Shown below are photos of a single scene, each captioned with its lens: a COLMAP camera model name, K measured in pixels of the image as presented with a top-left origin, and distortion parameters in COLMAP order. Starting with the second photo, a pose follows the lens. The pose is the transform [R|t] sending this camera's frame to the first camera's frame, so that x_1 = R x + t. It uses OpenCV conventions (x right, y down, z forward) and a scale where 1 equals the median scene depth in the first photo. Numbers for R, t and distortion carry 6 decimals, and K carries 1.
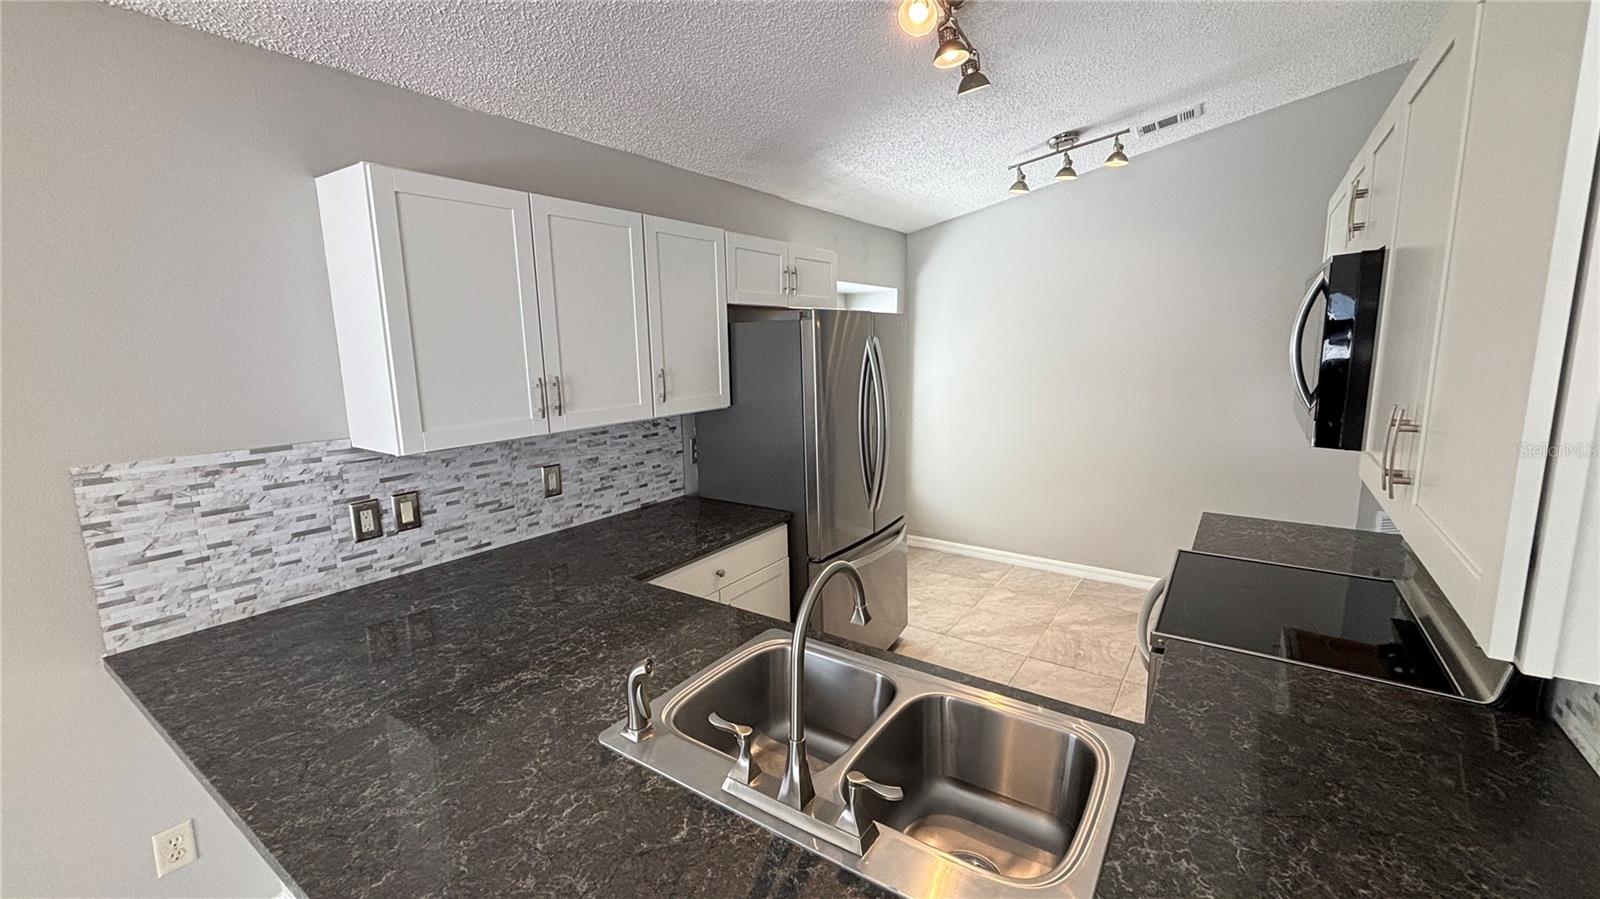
lens RADIAL K [[651.4, 0, 800.0], [0, 651.4, 449.5], [0, 0, 1]] dist [0.000875, 0.000058]
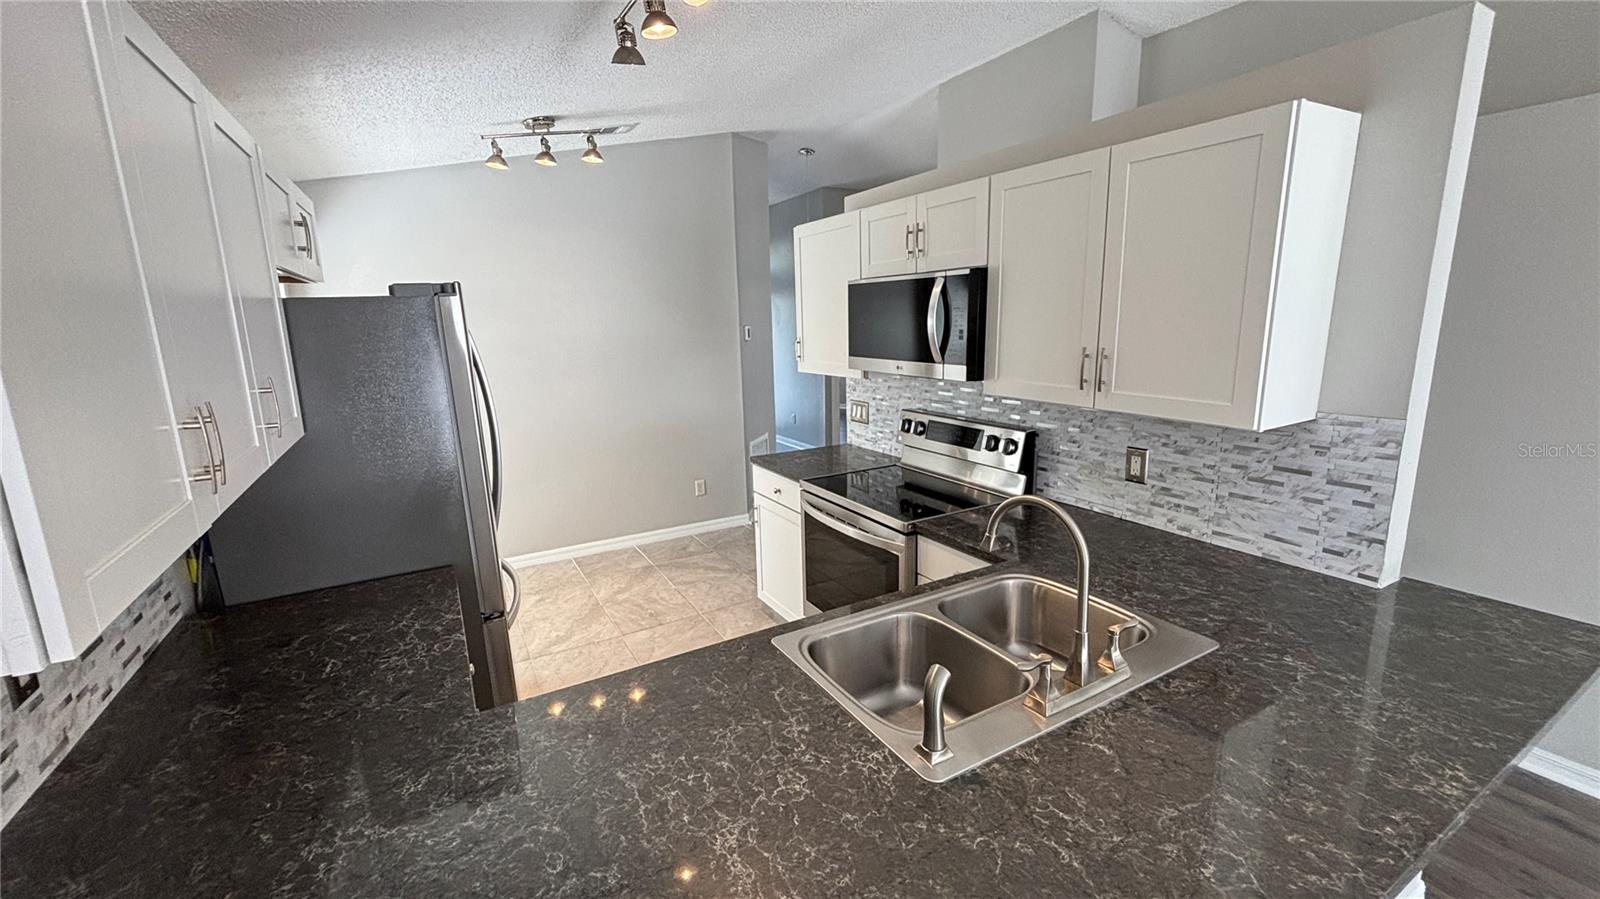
lens RADIAL K [[646.1, 0, 800.0], [0, 646.1, 449.5], [0, 0, 1]] dist [-0.000149, 0.000117]
pose [[0.433086, -0.177164, 0.883770, -0.380077], [0.167079, 0.979280, 0.114435, -0.039198], [-0.885732, 0.098099, 0.453712, 0.262831]]
